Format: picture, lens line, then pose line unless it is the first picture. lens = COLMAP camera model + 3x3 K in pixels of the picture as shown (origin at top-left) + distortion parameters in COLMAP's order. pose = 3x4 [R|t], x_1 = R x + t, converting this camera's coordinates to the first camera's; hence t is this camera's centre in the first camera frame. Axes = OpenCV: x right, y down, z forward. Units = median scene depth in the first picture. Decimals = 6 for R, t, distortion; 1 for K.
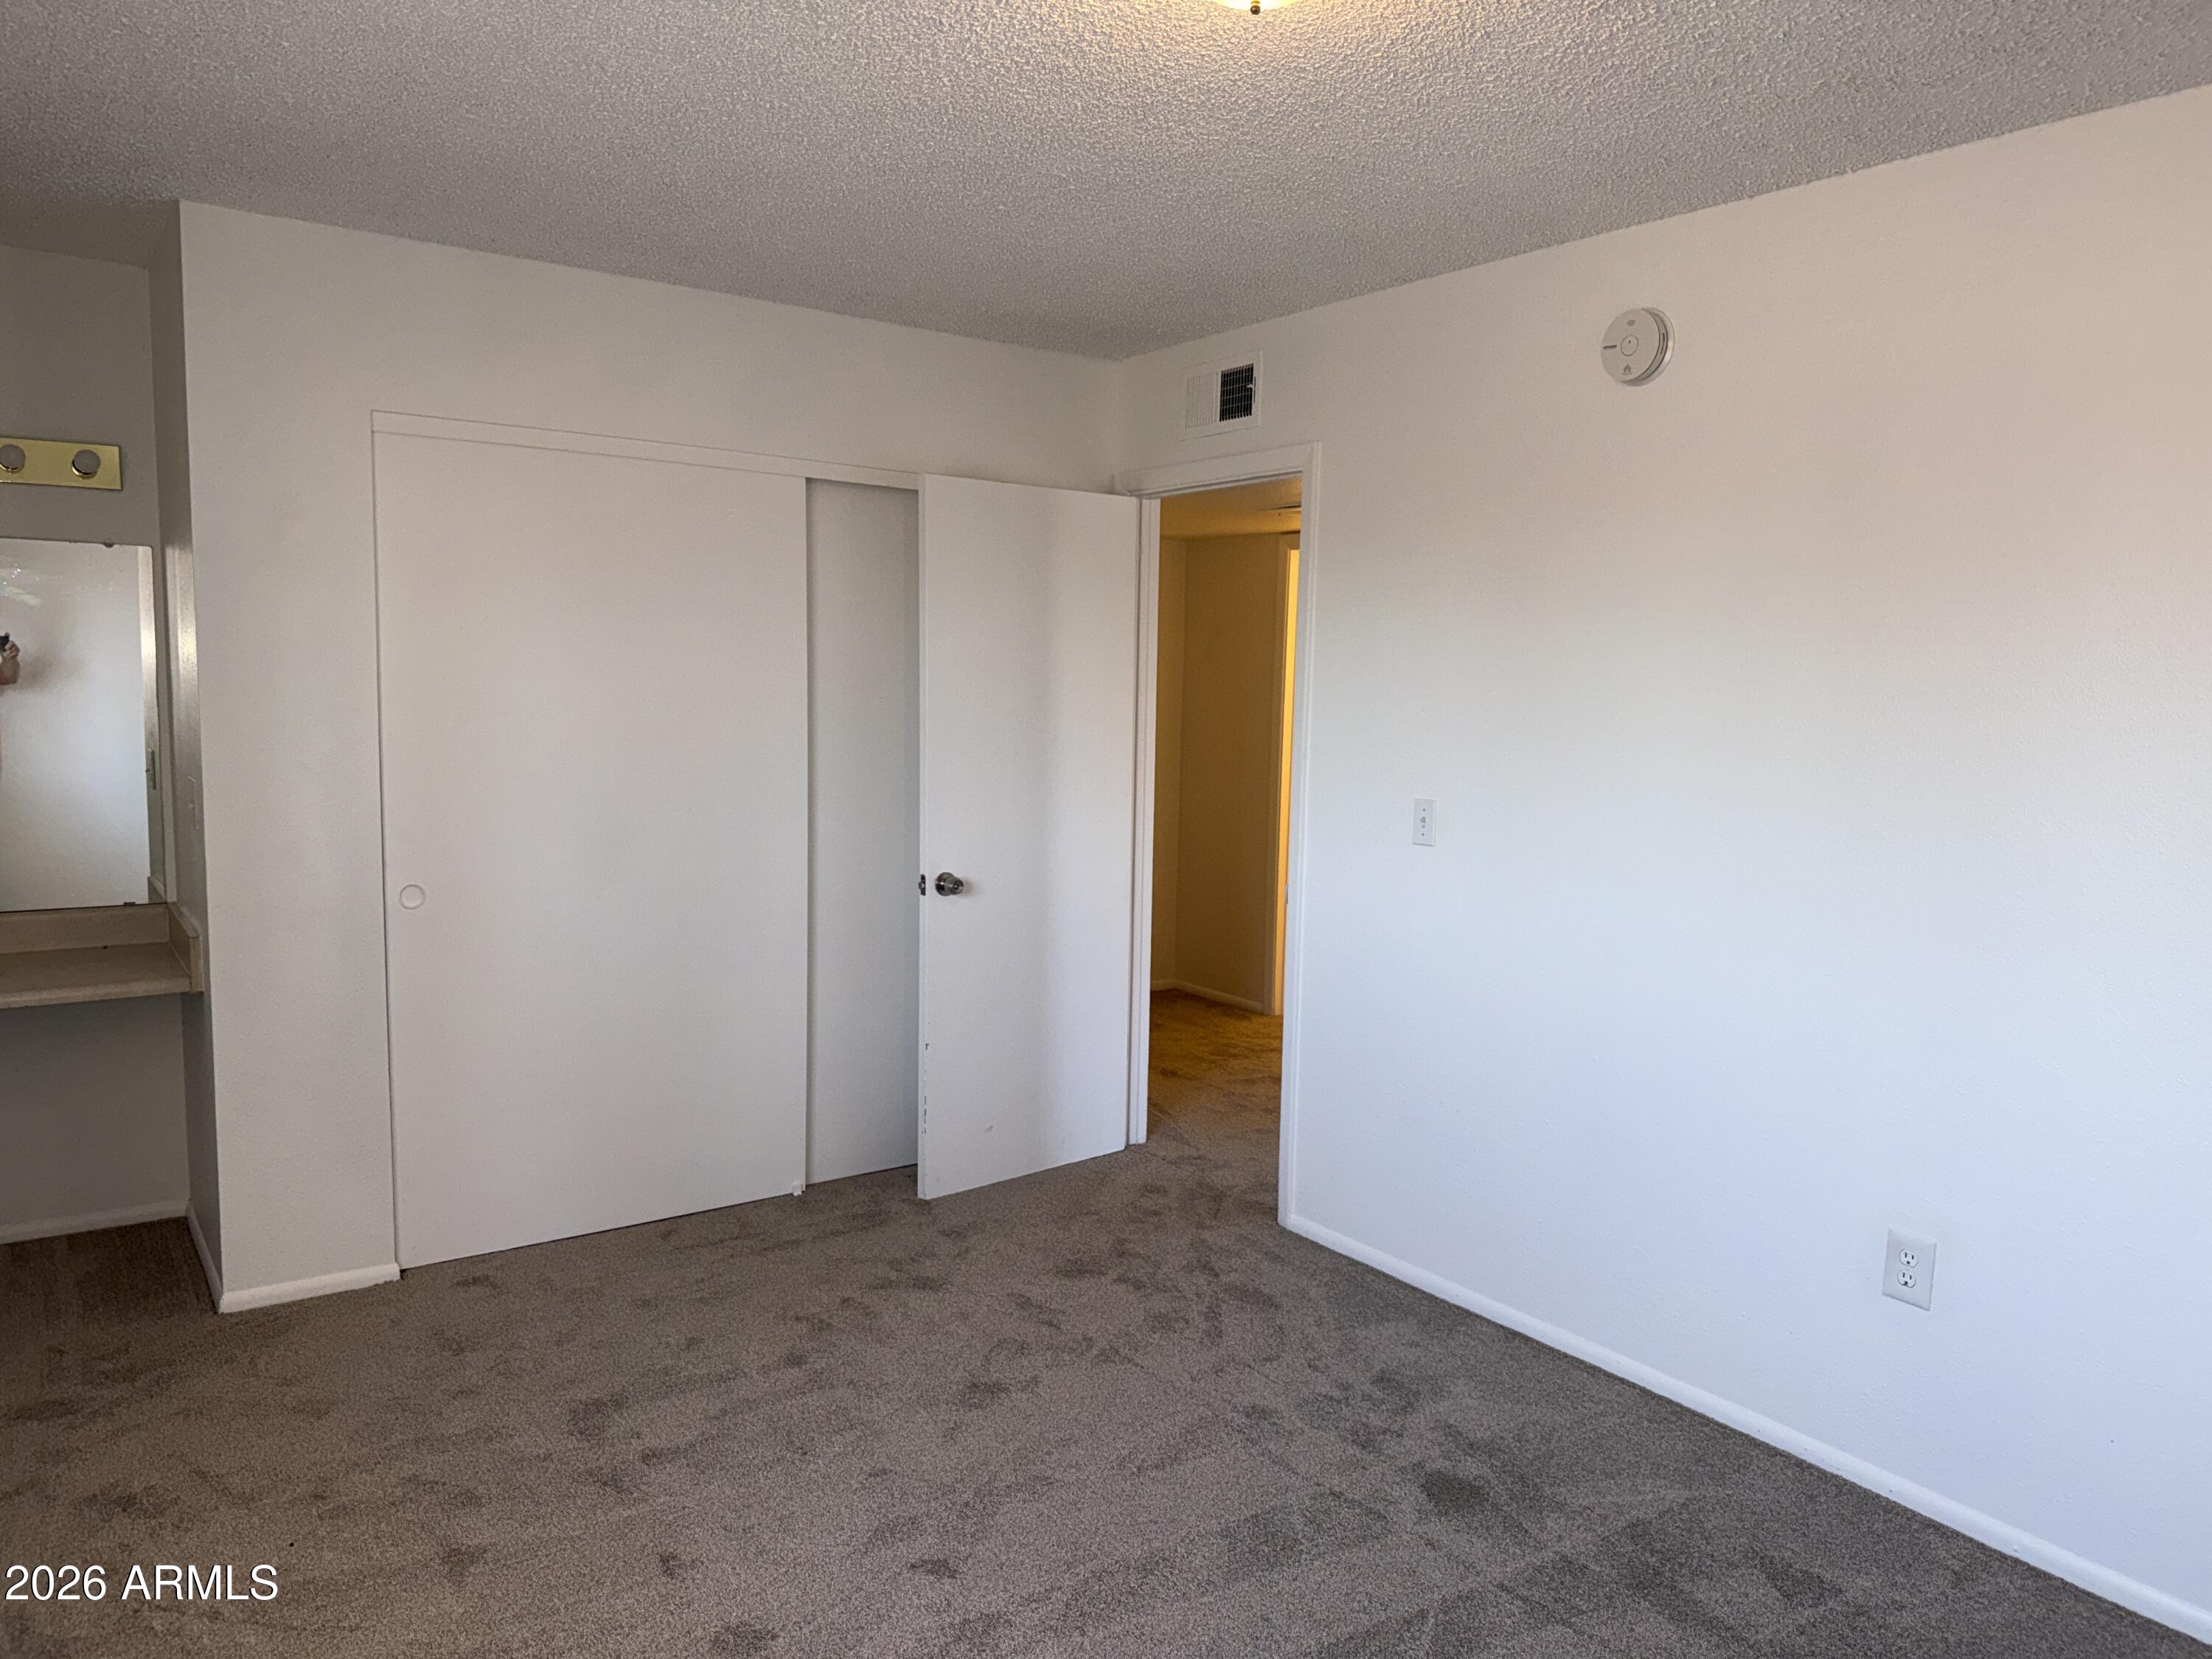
lens RADIAL K [[1560.7, 0, 1102.9], [0, 1560.7, 818.6], [0, 0, 1]] dist [0.038325, -0.050393]
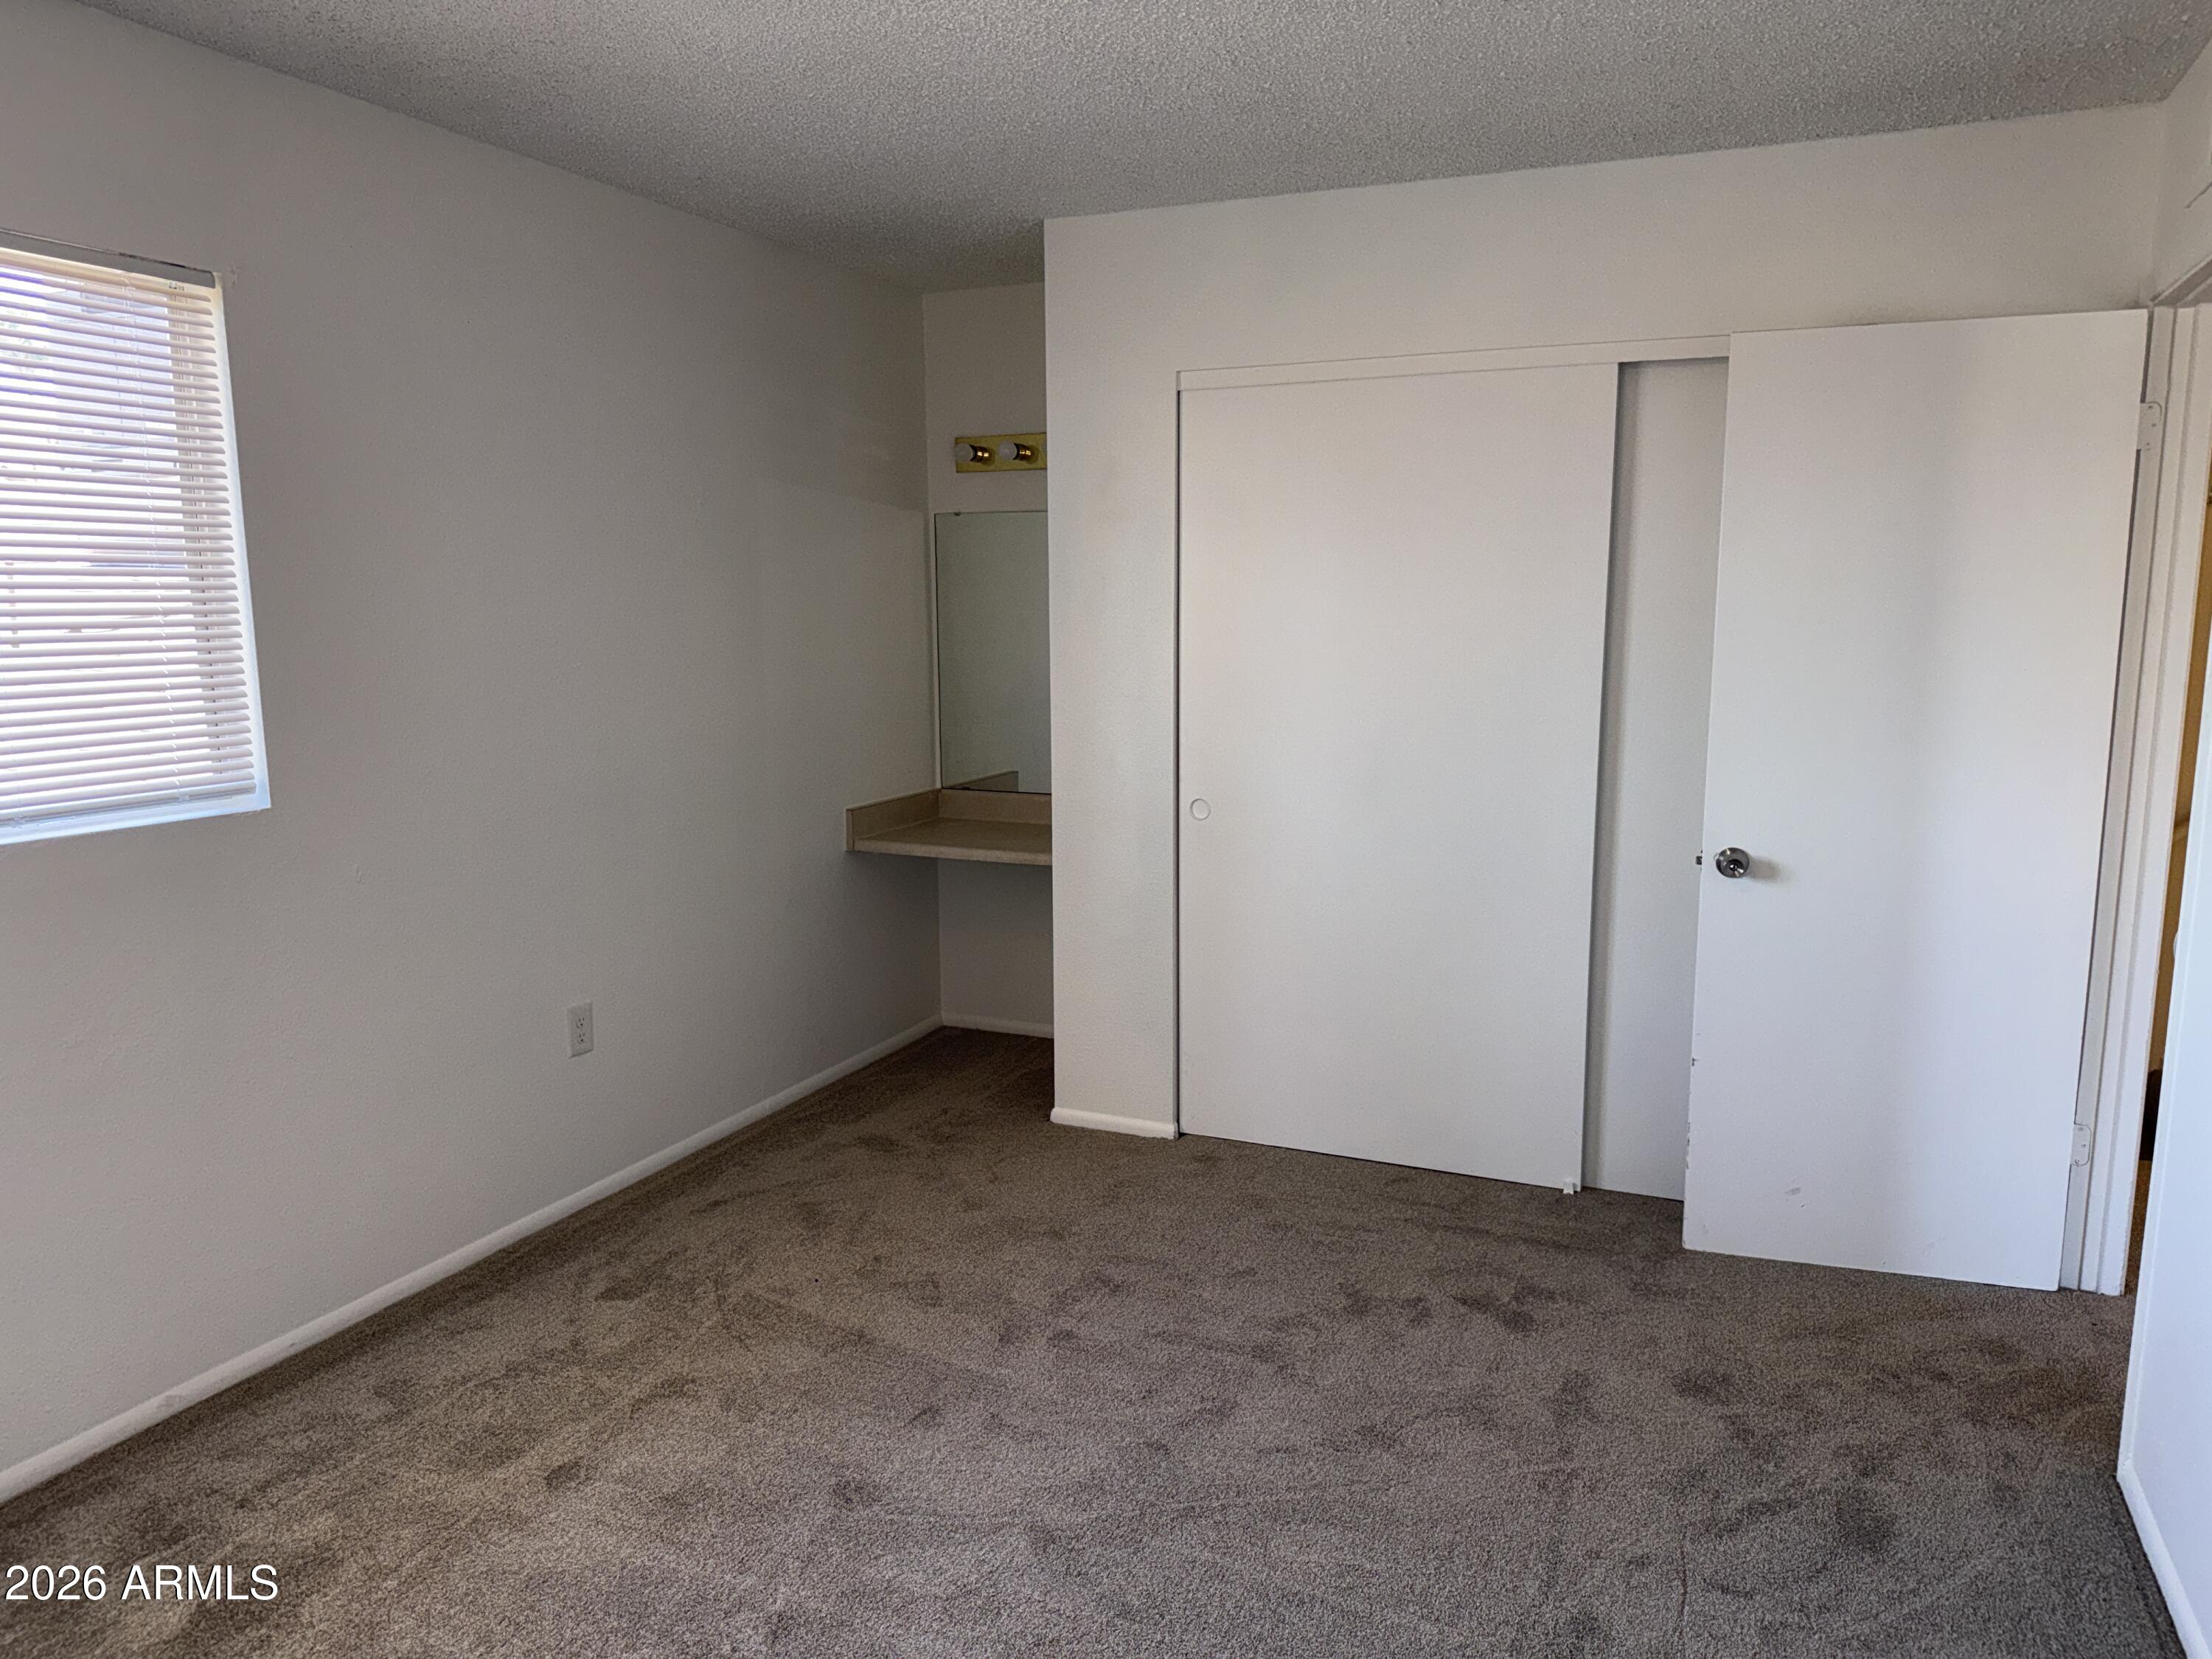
lens RADIAL K [[1560.7, 0, 1097.8], [0, 1560.7, 838.1], [0, 0, 1]] dist [0.038325, -0.050393]
pose [[0.500071, 0.109610, -0.859020, 0.471433], [-0.066129, 0.993894, 0.088323, -0.021961], [0.863456, 0.012638, 0.504266, 0.372136]]
